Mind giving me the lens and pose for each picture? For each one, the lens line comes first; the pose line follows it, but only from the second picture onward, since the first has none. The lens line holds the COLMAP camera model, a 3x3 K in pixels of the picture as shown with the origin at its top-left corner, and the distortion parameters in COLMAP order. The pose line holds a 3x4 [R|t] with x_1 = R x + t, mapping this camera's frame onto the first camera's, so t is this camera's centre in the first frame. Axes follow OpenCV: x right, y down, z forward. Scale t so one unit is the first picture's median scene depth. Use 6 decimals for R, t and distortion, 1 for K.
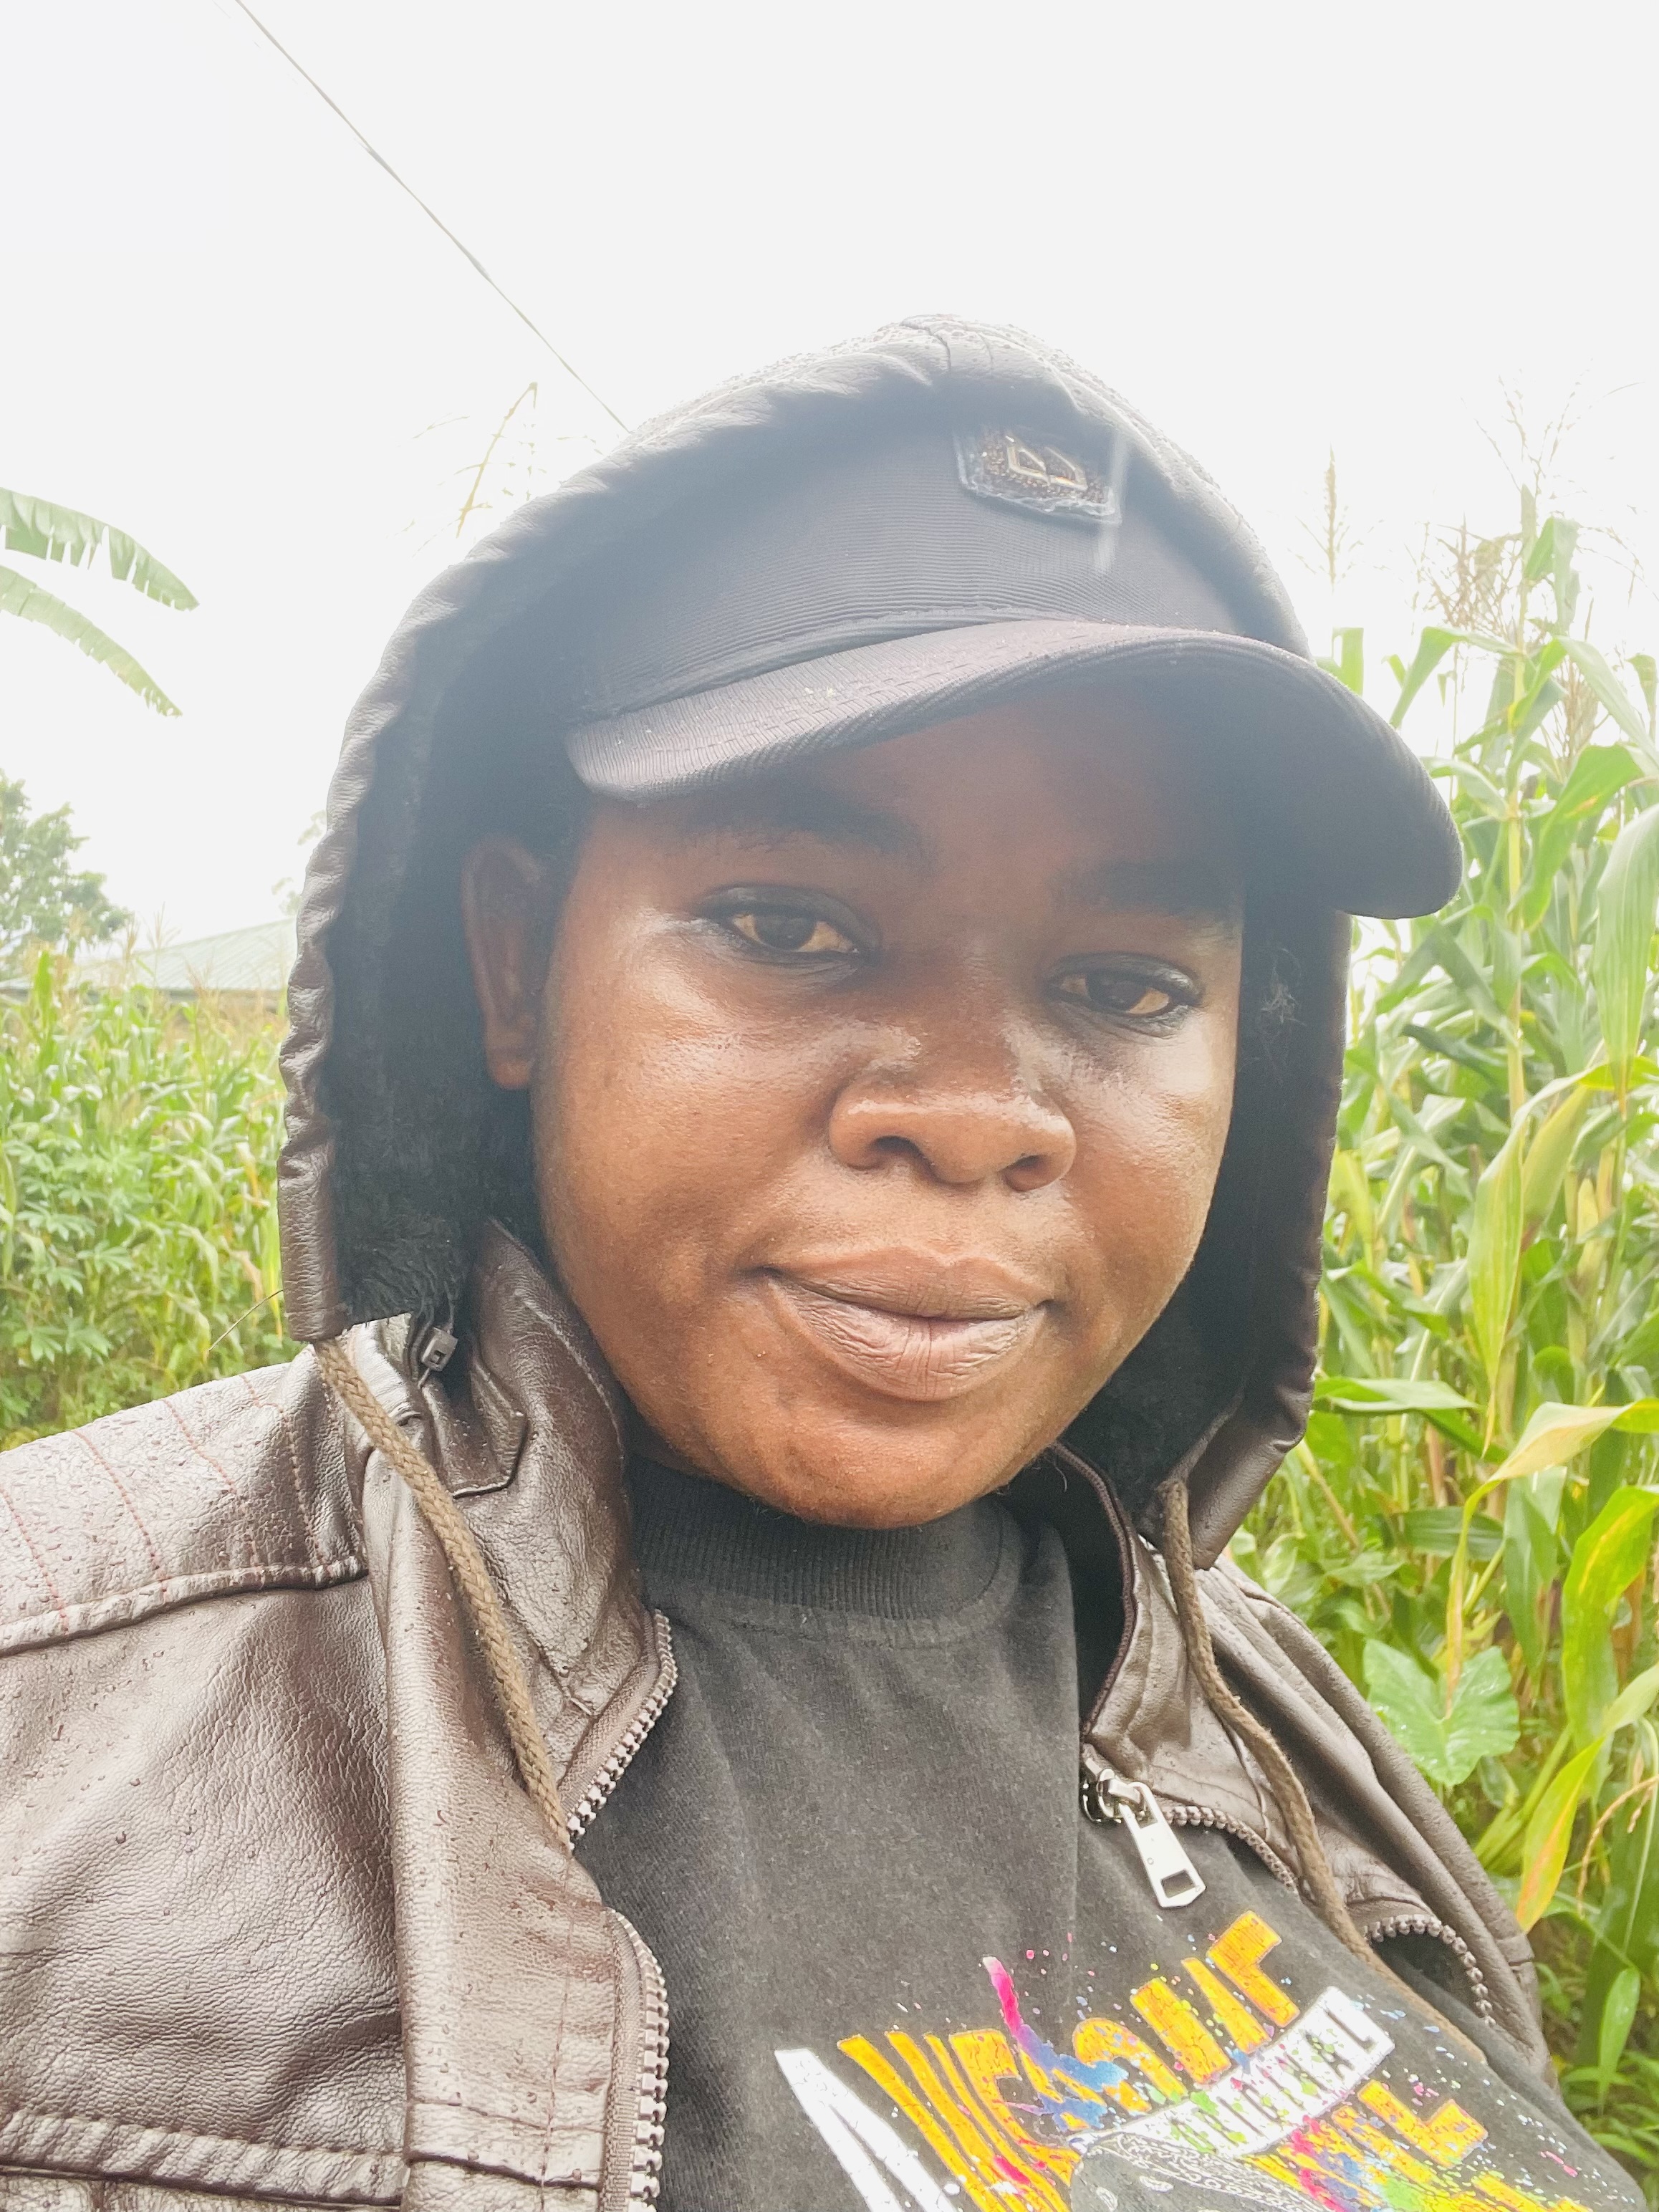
lens RADIAL K [[1931.8, 0, 828.5], [0, 1931.8, 1110.0], [0, 0, 1]] dist [-0.002122, -0.000418]
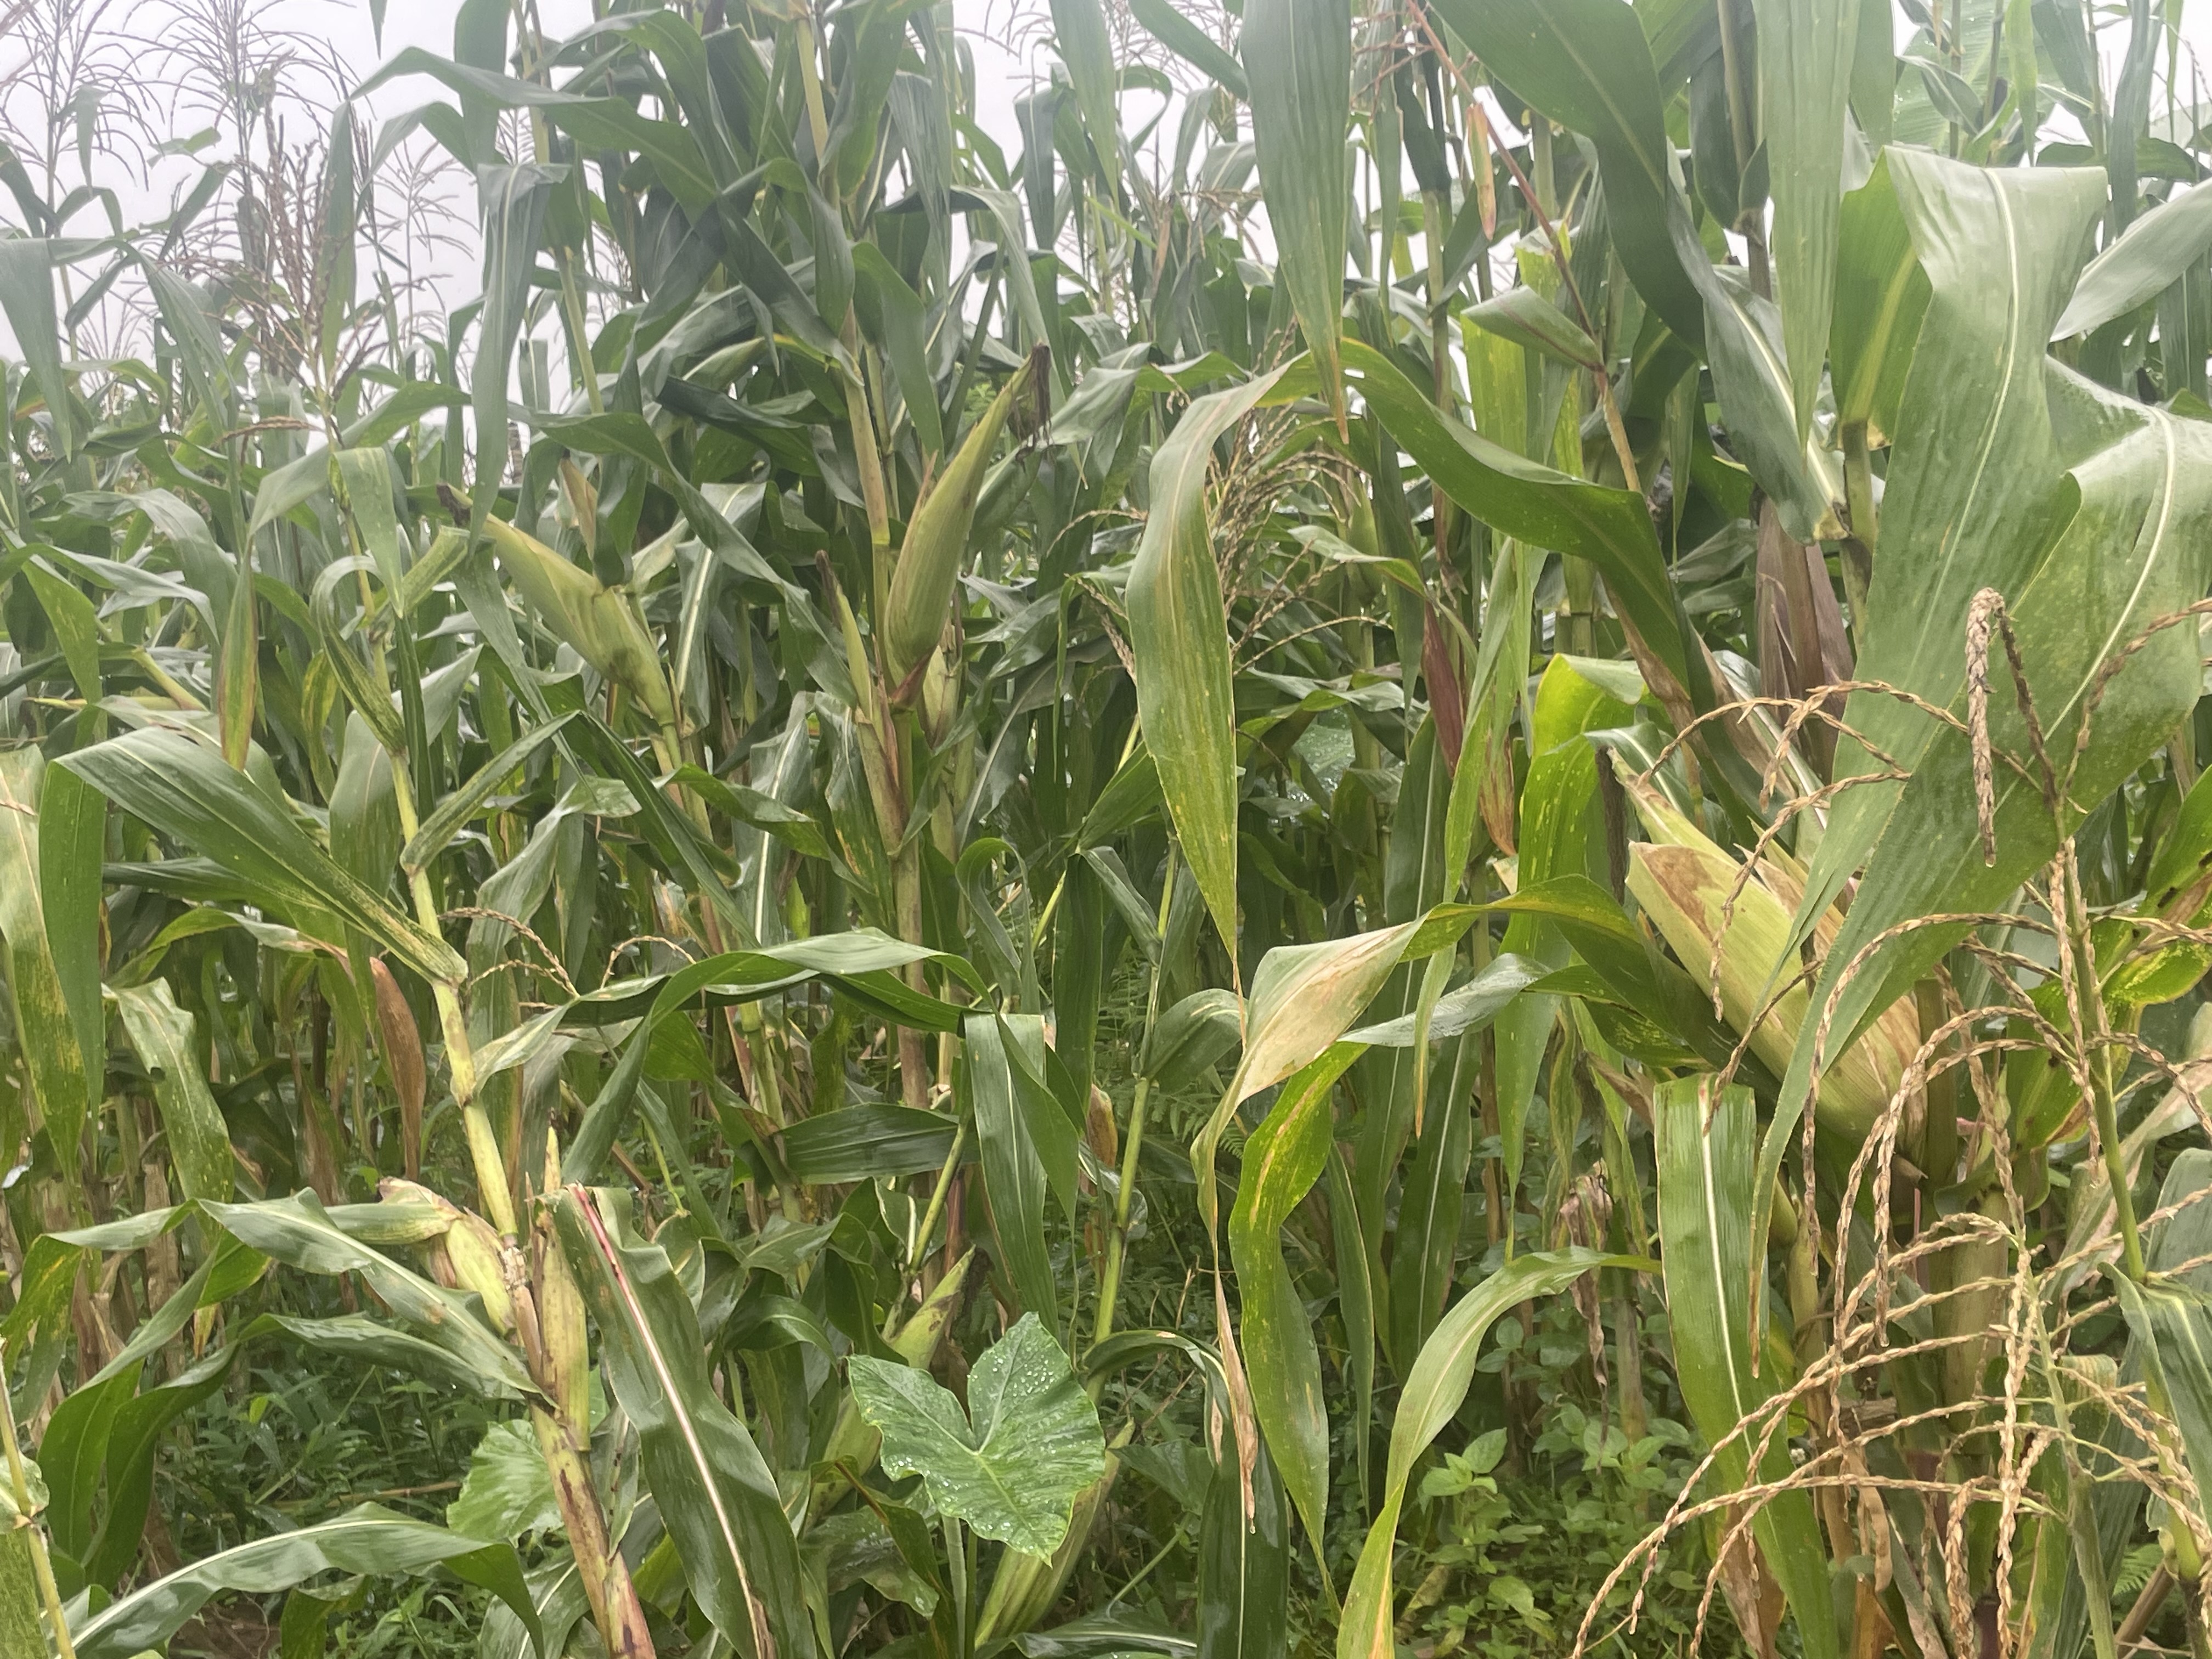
lens RADIAL K [[2649.9, 0, 1106.7], [0, 2649.9, 823.3], [0, 0, 1]] dist [0.006439, 0.000000]
pose [[0.789106, -0.192890, 0.583186, -0.116133], [0.107939, 0.978186, 0.177485, -0.038322], [-0.604699, -0.077106, 0.792713, 0.246207]]
